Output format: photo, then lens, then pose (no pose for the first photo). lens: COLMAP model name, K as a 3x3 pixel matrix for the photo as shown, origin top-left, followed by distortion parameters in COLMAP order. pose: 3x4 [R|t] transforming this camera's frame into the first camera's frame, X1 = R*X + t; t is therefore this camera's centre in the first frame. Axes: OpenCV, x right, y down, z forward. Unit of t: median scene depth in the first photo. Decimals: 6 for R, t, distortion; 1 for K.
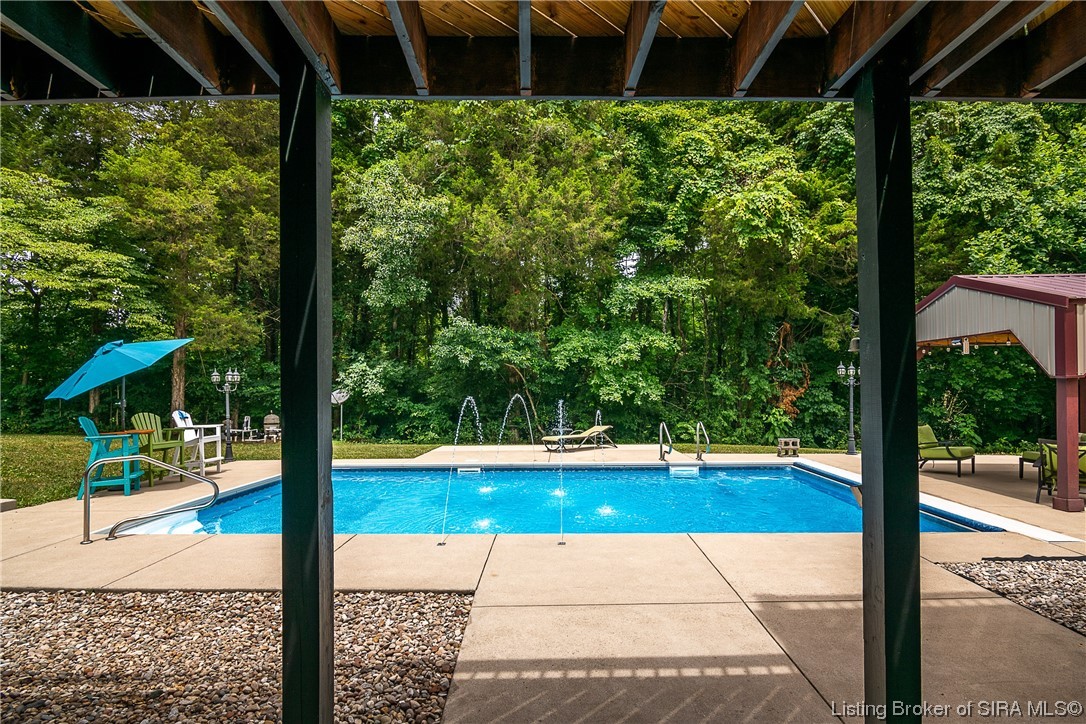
lens RADIAL K [[569.0, 0, 542.7], [0, 569.0, 384.6], [0, 0, 1]] dist [-0.007078, -0.000166]
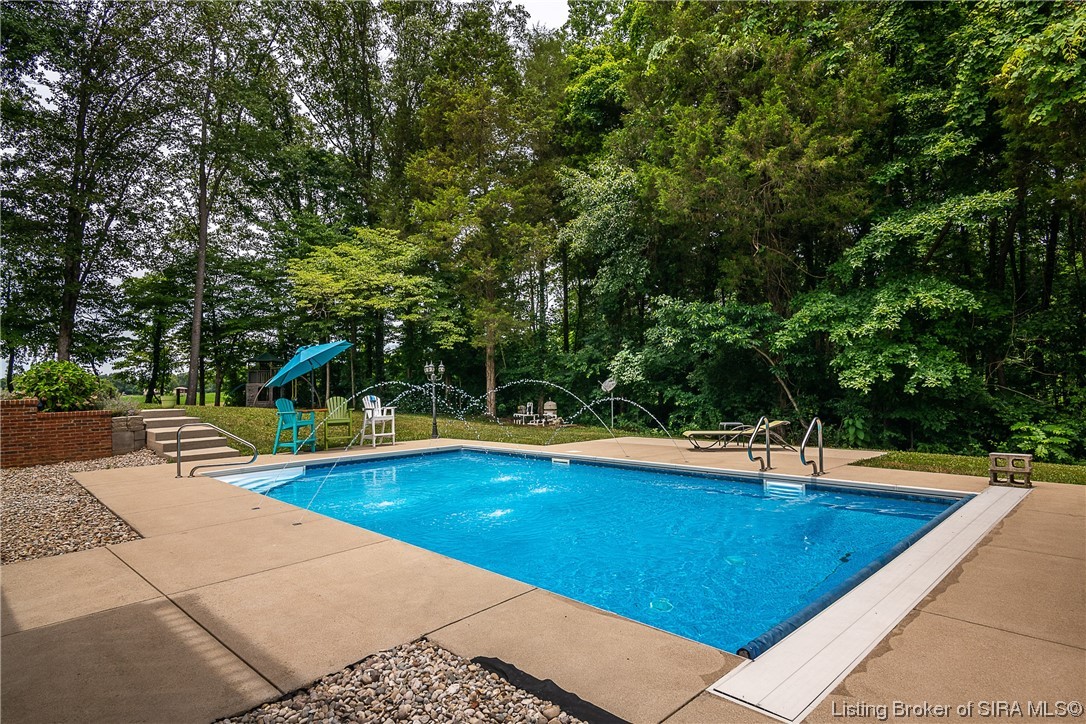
lens RADIAL K [[603.2, 0, 545.2], [0, 603.2, 362.3], [0, 0, 1]] dist [-0.015138, 0.000035]
pose [[0.706032, -0.032538, -0.707432, 0.517941], [0.019021, 0.999455, -0.026986, 0.012758], [0.707924, 0.005597, 0.706266, 0.255486]]
